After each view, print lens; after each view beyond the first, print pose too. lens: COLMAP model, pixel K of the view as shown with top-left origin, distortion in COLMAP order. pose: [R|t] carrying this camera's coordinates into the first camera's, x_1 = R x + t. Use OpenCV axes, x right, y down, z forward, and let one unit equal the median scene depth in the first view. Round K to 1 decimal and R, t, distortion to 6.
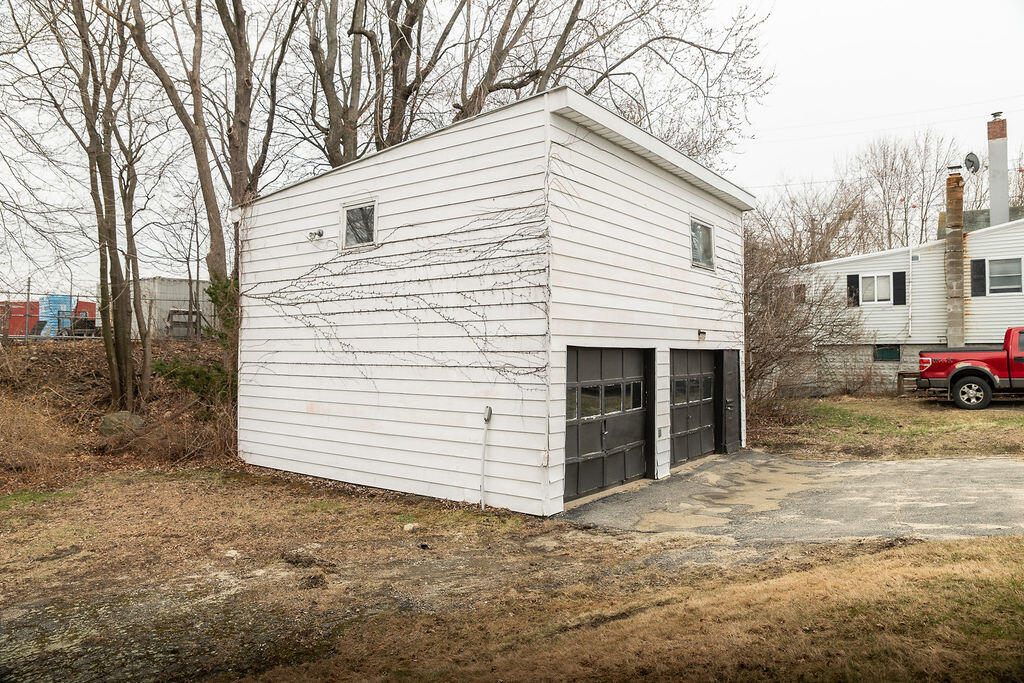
lens RADIAL K [[706.2, 0, 510.7], [0, 706.2, 354.5], [0, 0, 1]] dist [-0.076661, 0.000847]
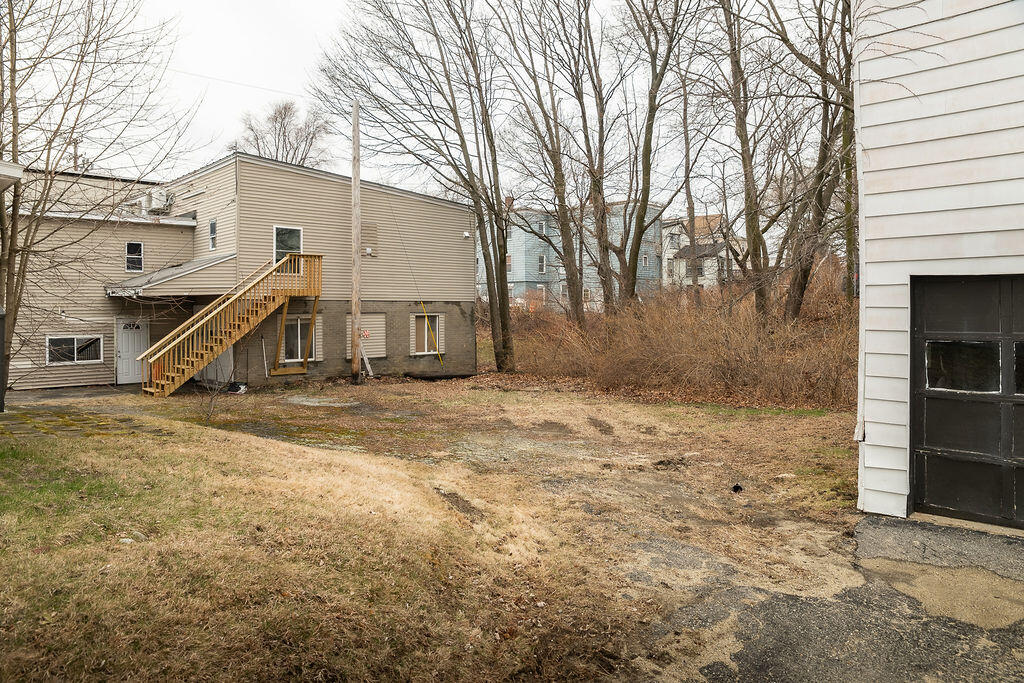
lens RADIAL K [[706.2, 0, 510.7], [0, 706.2, 354.5], [0, 0, 1]] dist [-0.076661, 0.000847]
pose [[-0.122704, 0.073327, -0.989731, 0.860716], [0.016498, 0.997280, 0.071841, 0.009842], [0.992306, -0.007514, -0.123580, 0.776437]]
